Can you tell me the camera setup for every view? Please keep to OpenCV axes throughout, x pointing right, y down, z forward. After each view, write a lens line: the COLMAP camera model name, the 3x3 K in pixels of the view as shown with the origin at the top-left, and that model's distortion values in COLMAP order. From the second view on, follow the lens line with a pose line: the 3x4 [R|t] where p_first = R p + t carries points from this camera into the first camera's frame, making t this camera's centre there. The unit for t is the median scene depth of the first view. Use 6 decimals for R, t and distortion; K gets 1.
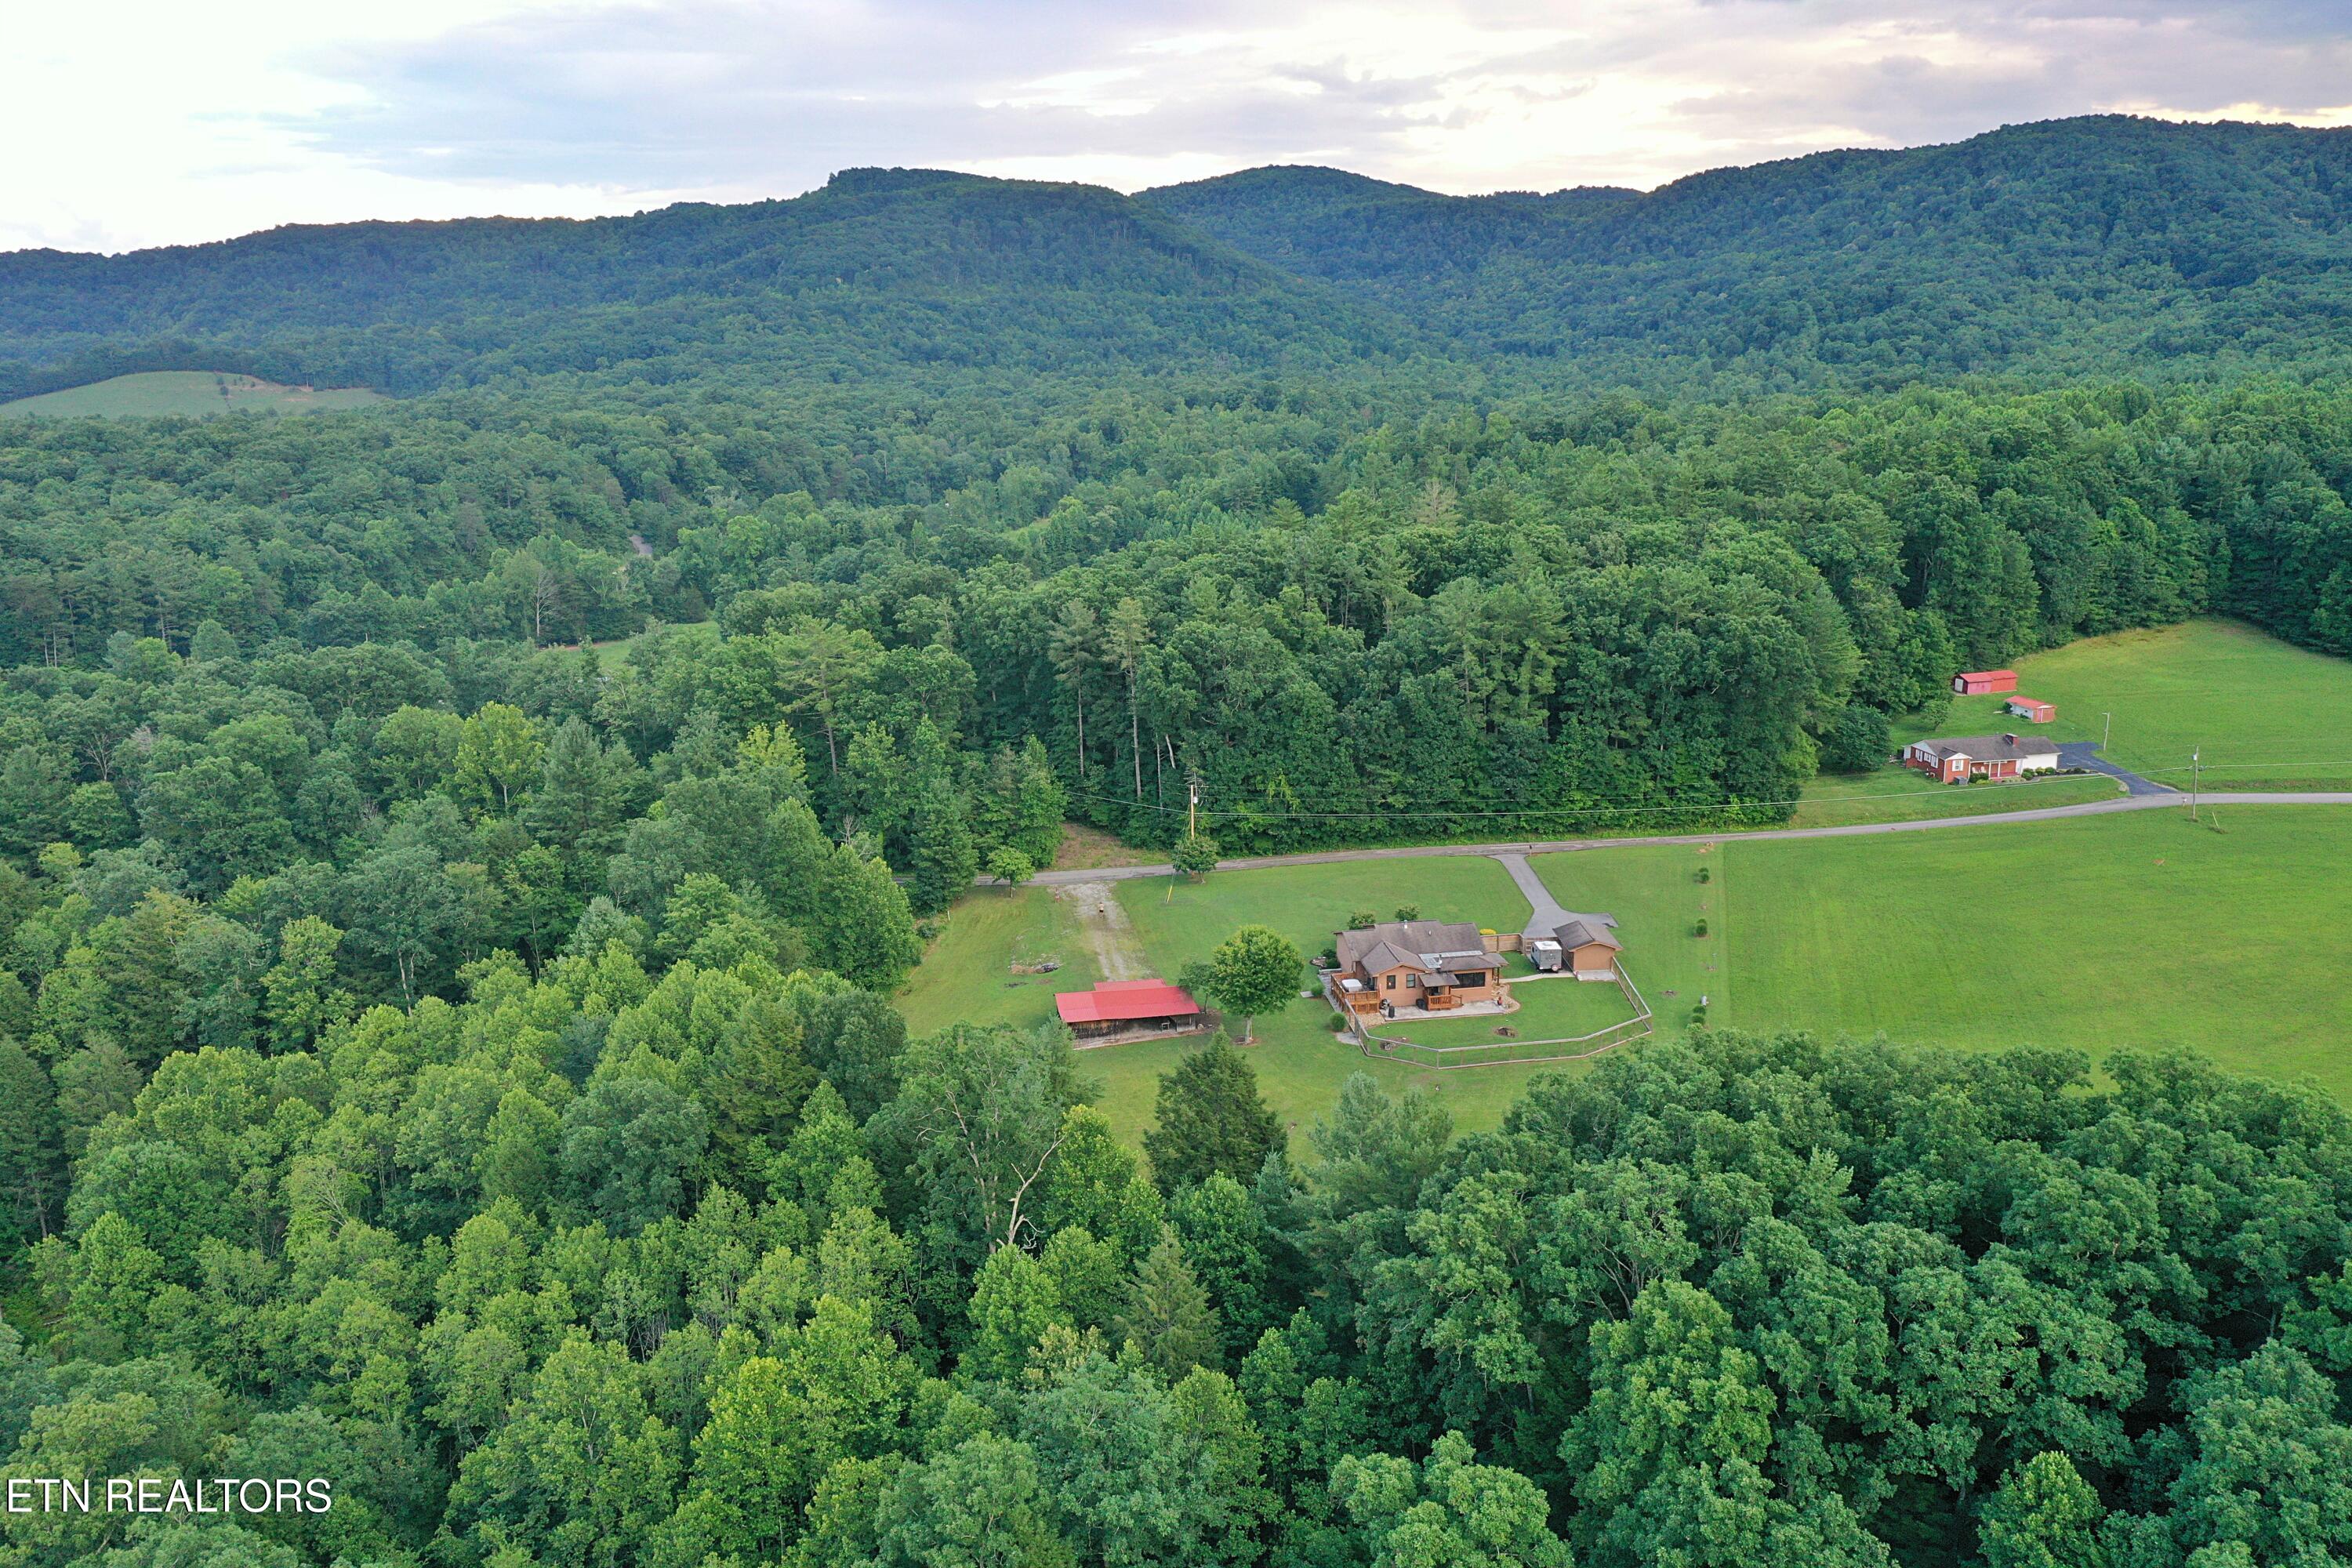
lens RADIAL K [[1861.8, 0, 1165.4], [0, 1861.8, 790.3], [0, 0, 1]] dist [-0.001518, -0.001816]
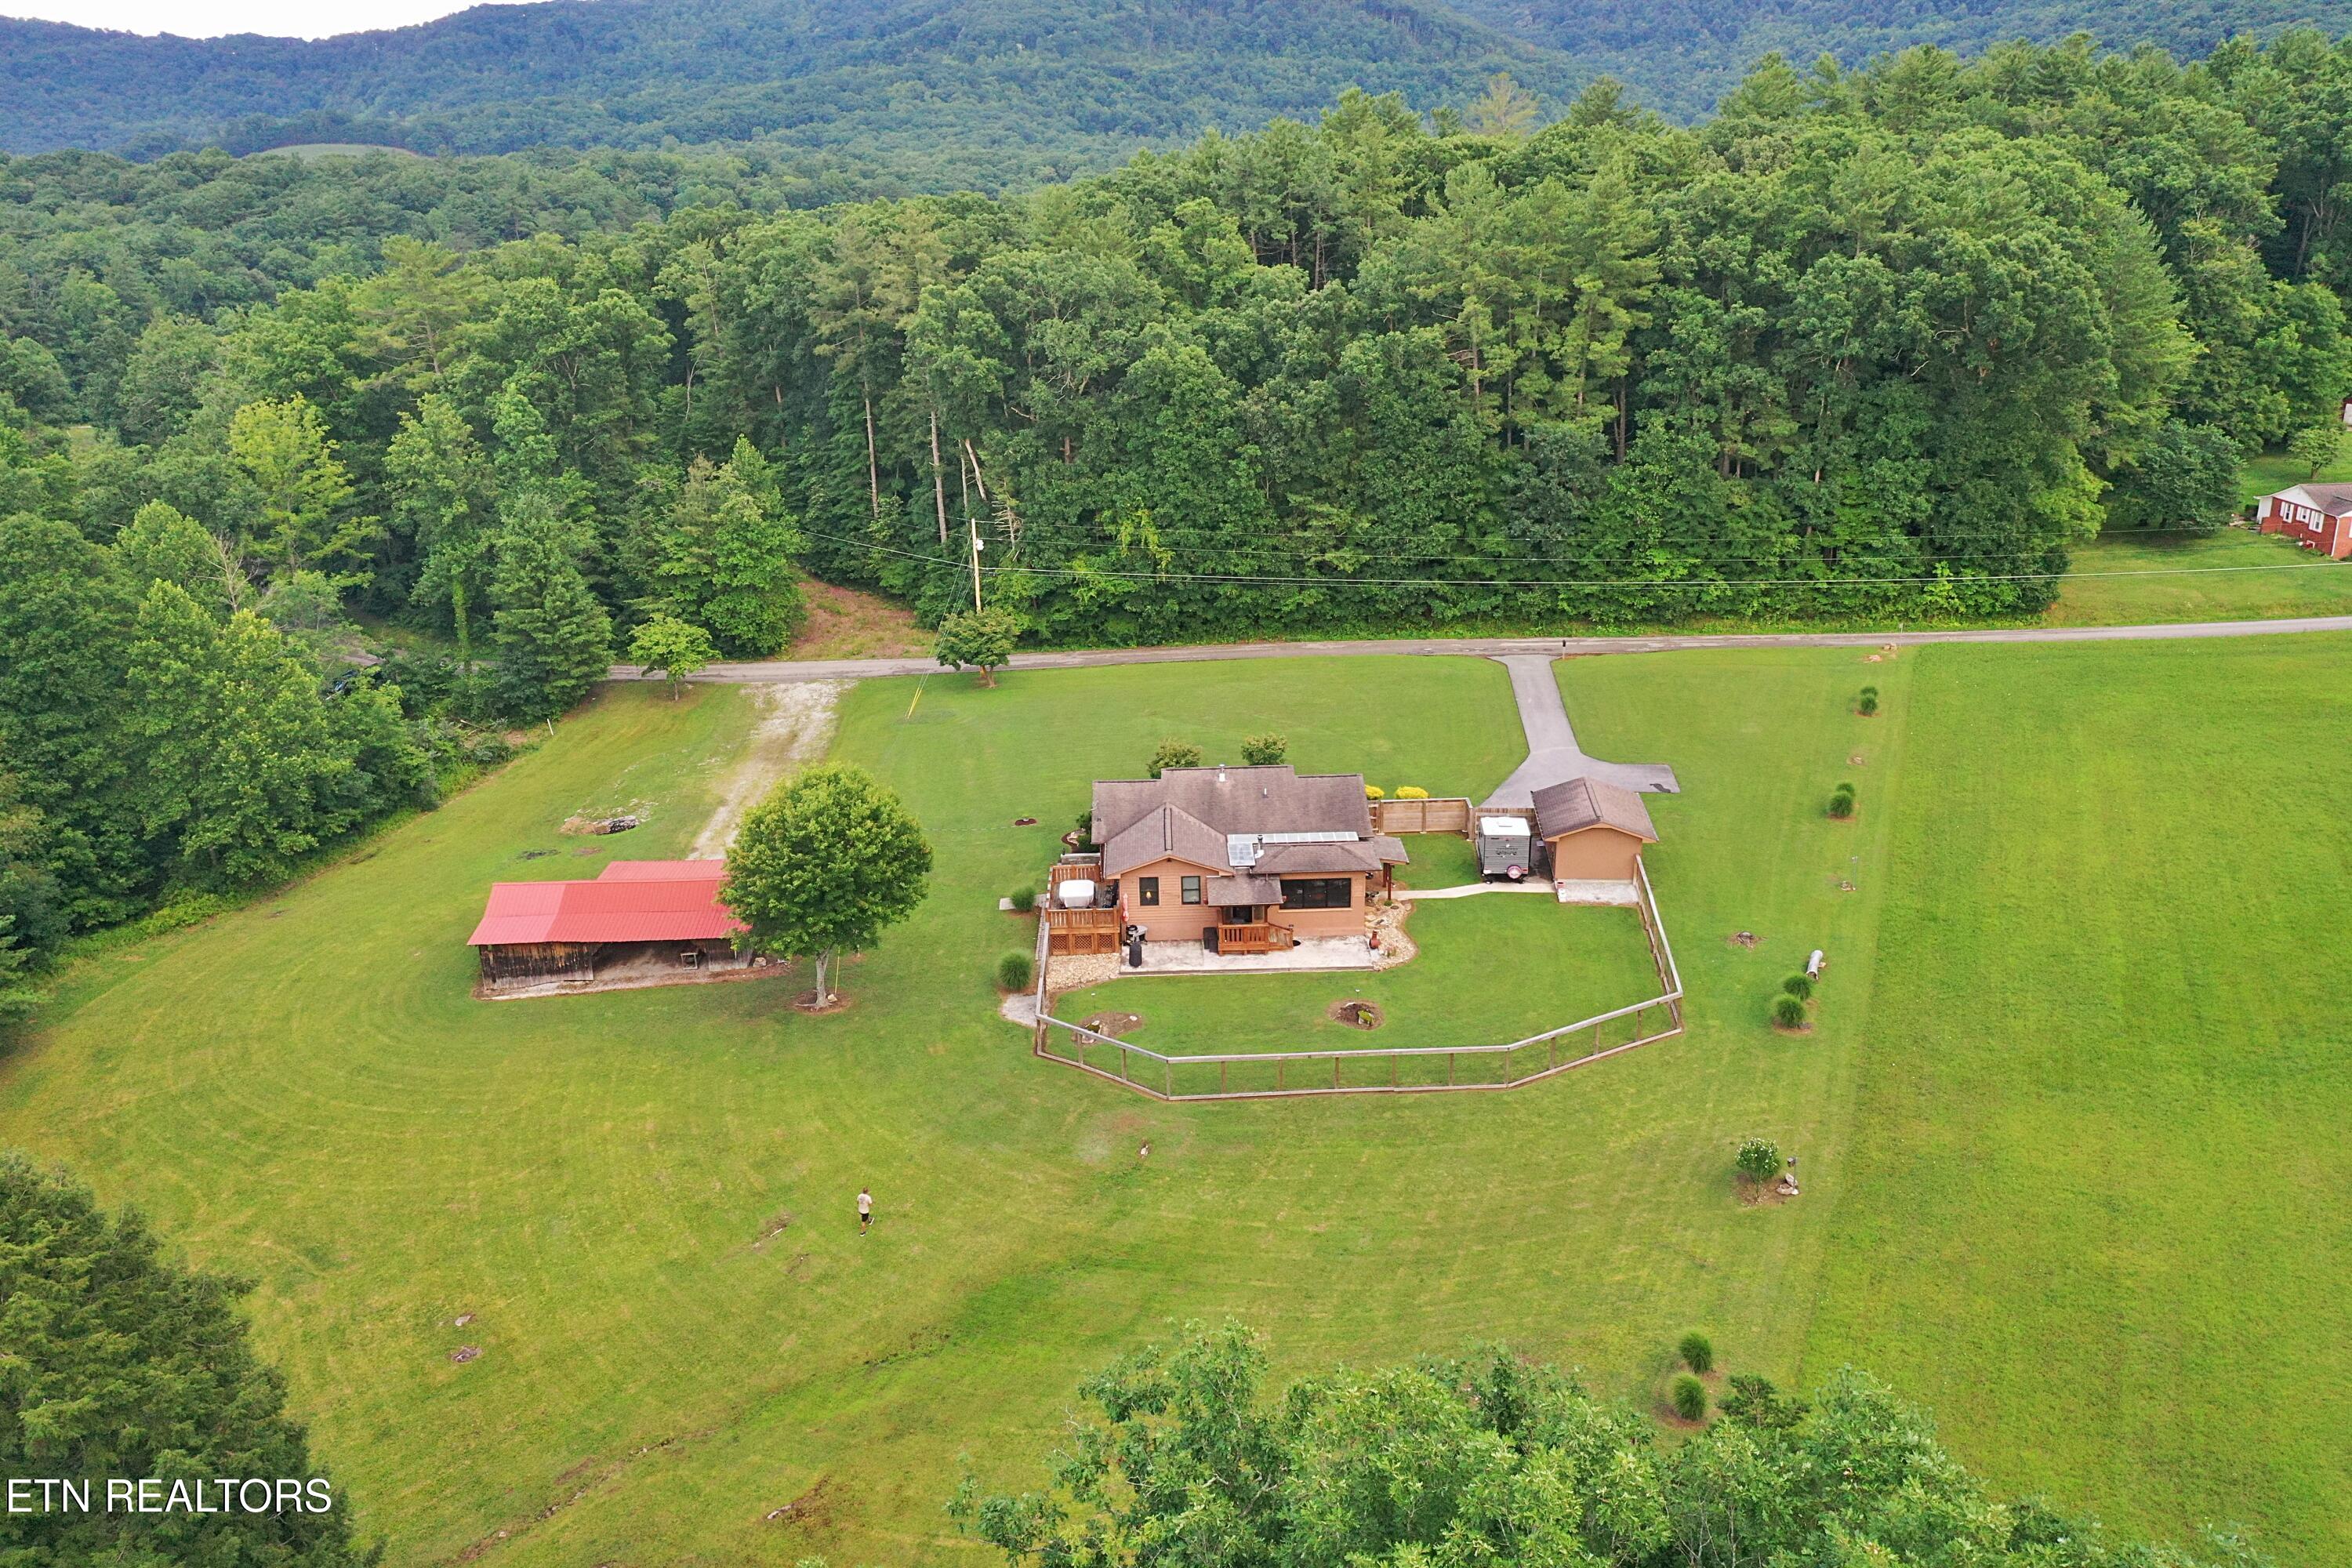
lens RADIAL K [[1861.8, 0, 1175.5], [0, 1861.8, 779.8], [0, 0, 1]] dist [-0.001518, -0.001816]
pose [[0.992325, 0.037206, -0.117930, 0.143732], [-0.026793, 0.995700, 0.088678, 0.024241], [0.120722, -0.084838, 0.989054, 0.409867]]
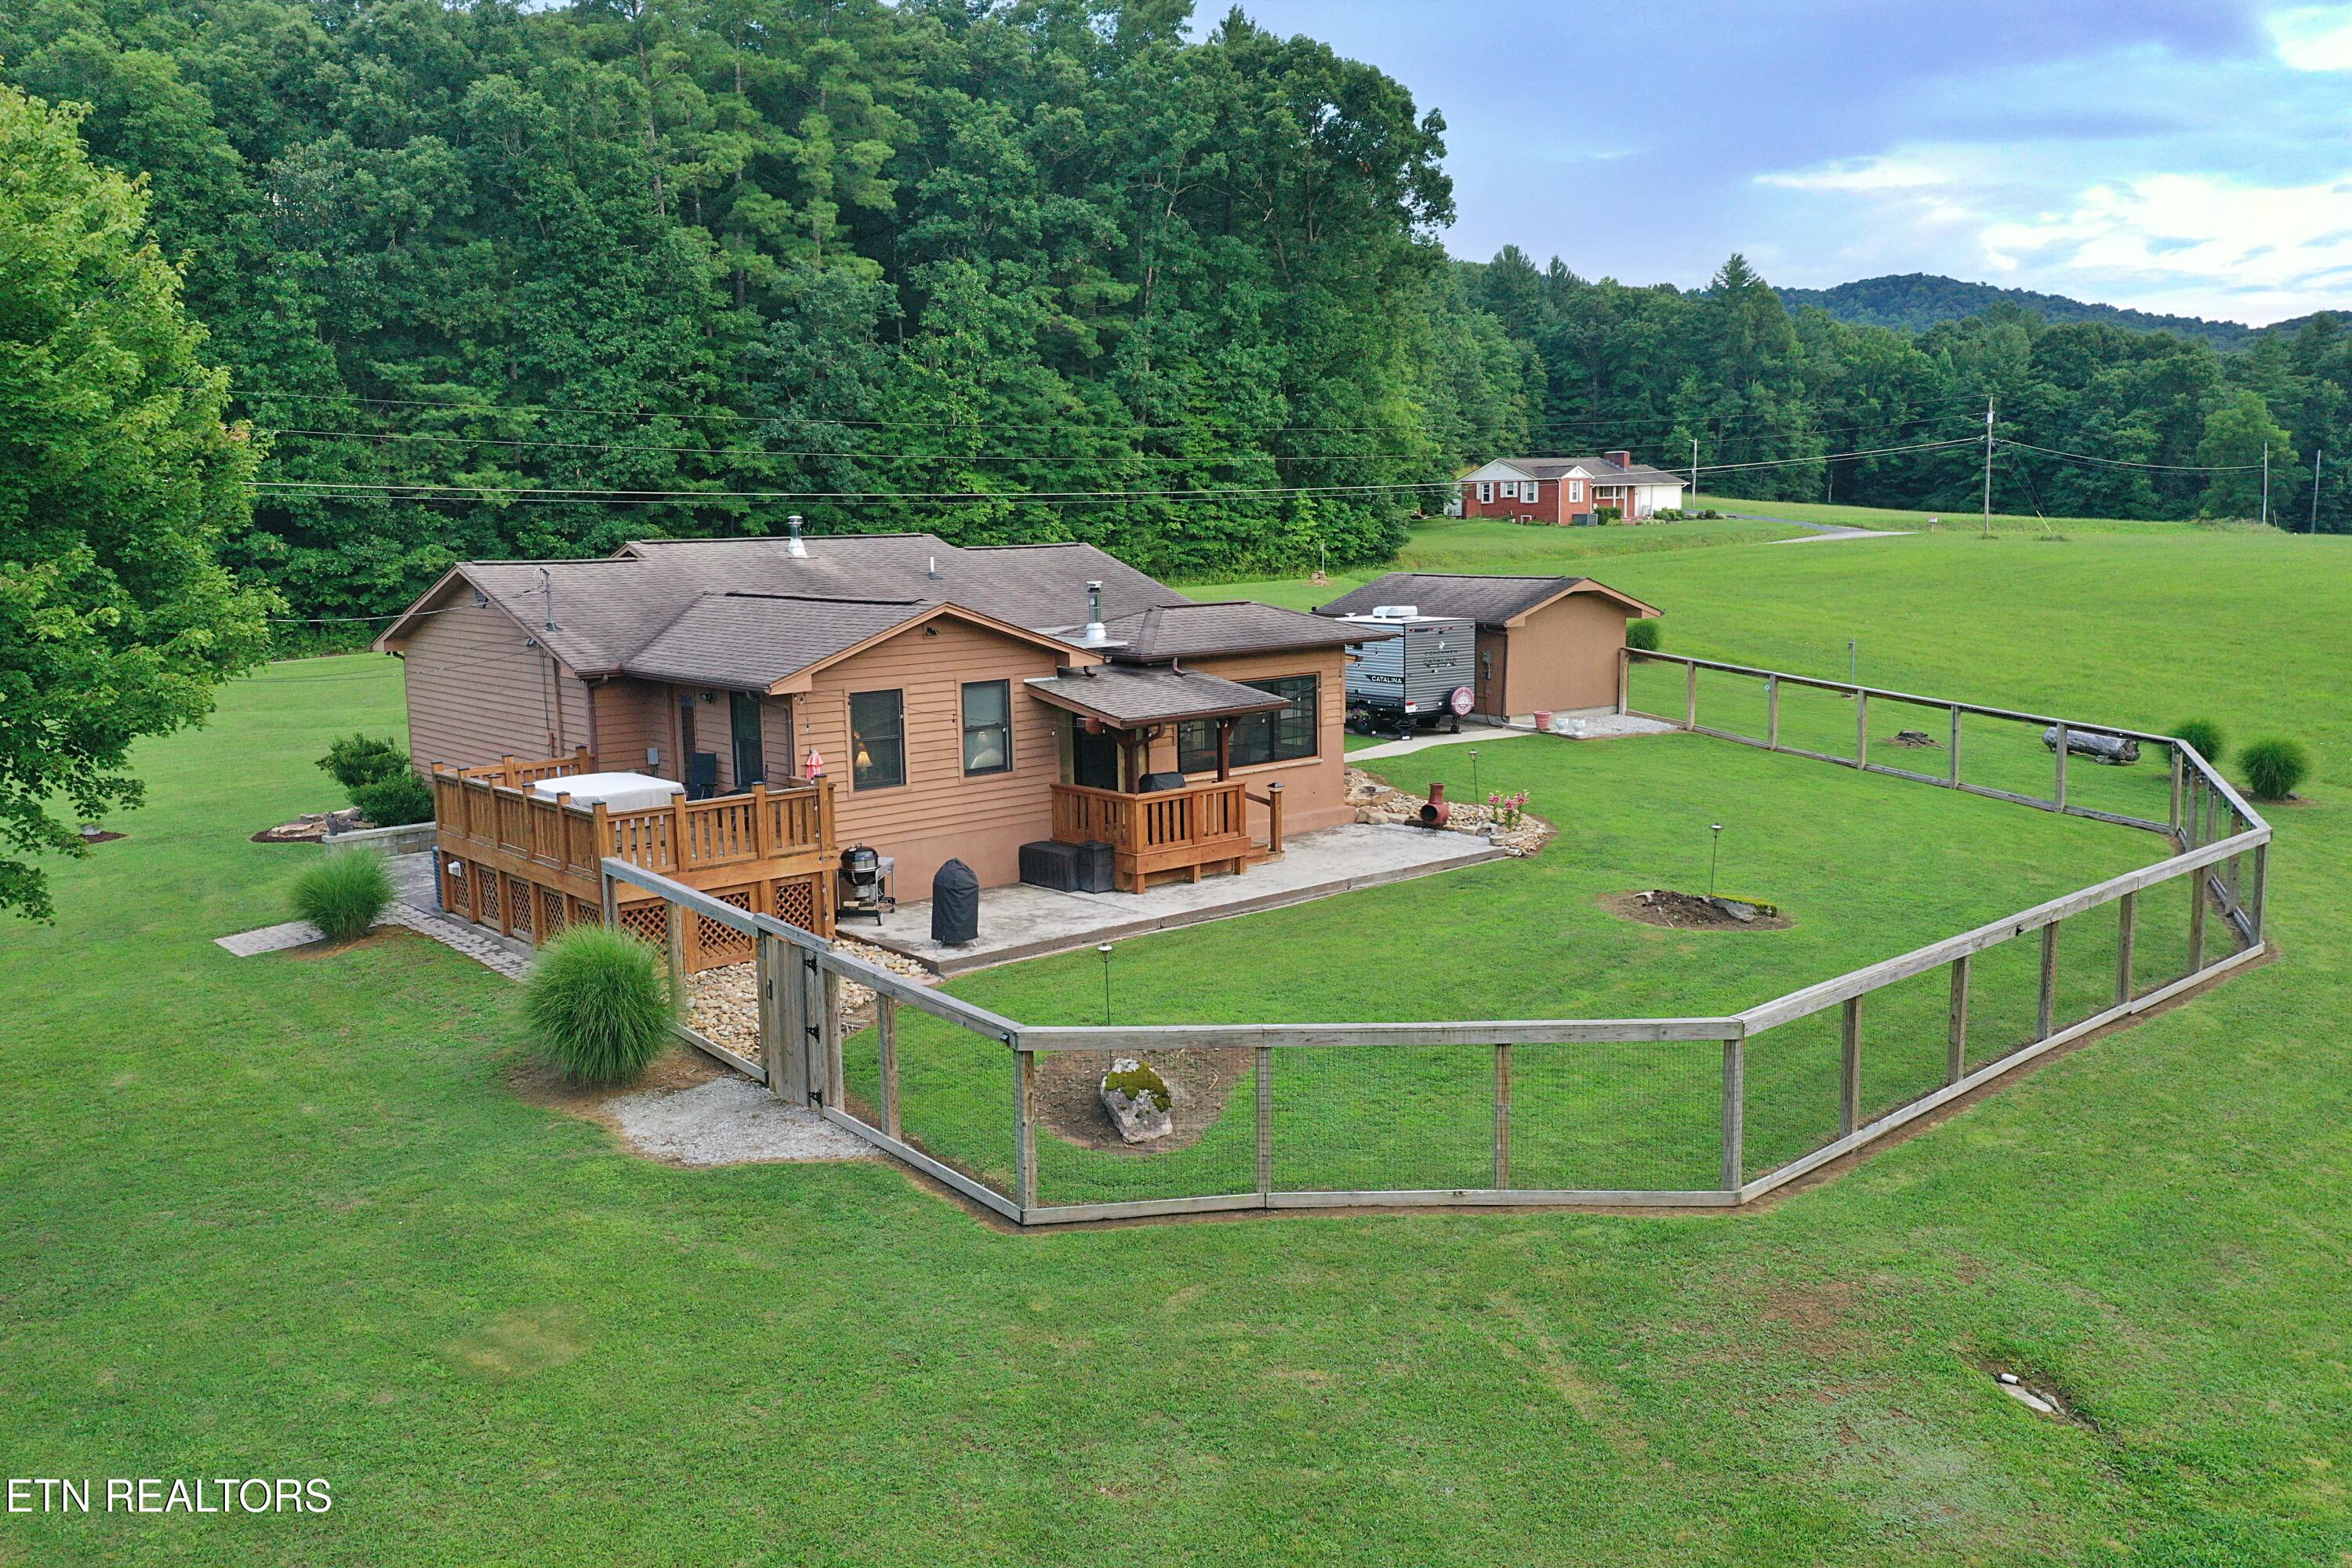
lens RADIAL K [[1861.8, 0, 1185.8], [0, 1861.8, 810.0], [0, 0, 1]] dist [-0.001518, -0.001816]
pose [[0.835737, -0.080883, 0.543140, 0.045661], [0.129433, 0.990240, -0.051696, 0.093717], [-0.533658, 0.113504, 0.838049, 0.670484]]
